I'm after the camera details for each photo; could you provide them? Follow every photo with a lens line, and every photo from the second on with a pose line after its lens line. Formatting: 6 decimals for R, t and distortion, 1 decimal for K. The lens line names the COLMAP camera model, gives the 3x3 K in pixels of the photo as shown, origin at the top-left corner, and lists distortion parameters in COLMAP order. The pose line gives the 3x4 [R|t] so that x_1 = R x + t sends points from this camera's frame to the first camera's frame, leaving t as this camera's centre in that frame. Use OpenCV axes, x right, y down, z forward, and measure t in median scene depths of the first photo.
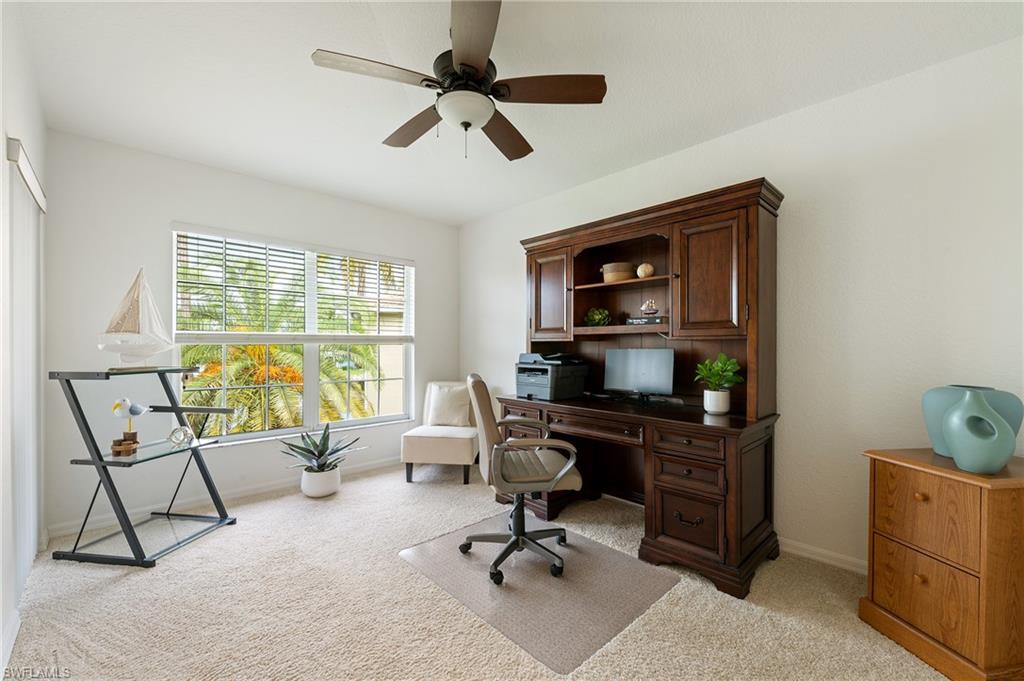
lens RADIAL K [[416.3, 0, 507.0], [0, 416.3, 344.4], [0, 0, 1]] dist [0.000183, -0.002069]
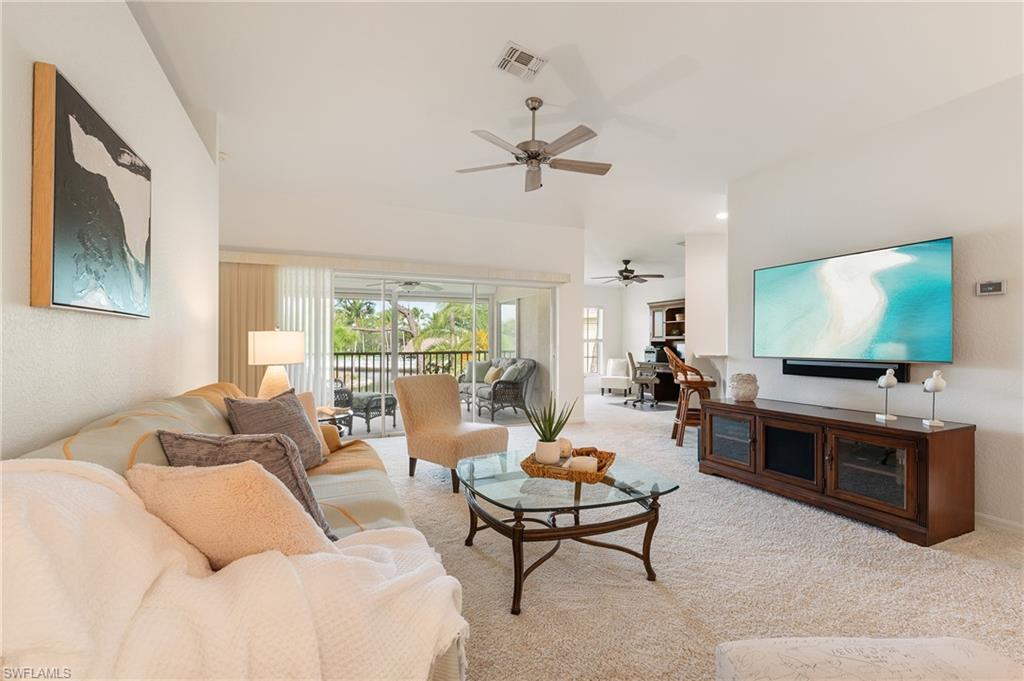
lens RADIAL K [[450.5, 0, 506.1], [0, 450.5, 339.8], [0, 0, 1]] dist [-0.005176, 0.000712]
pose [[0.939962, -0.000175, -0.341279, 0.180237], [-0.001522, 0.999988, -0.004705, -0.002439], [0.341275, 0.004942, 0.939950, -2.121988]]
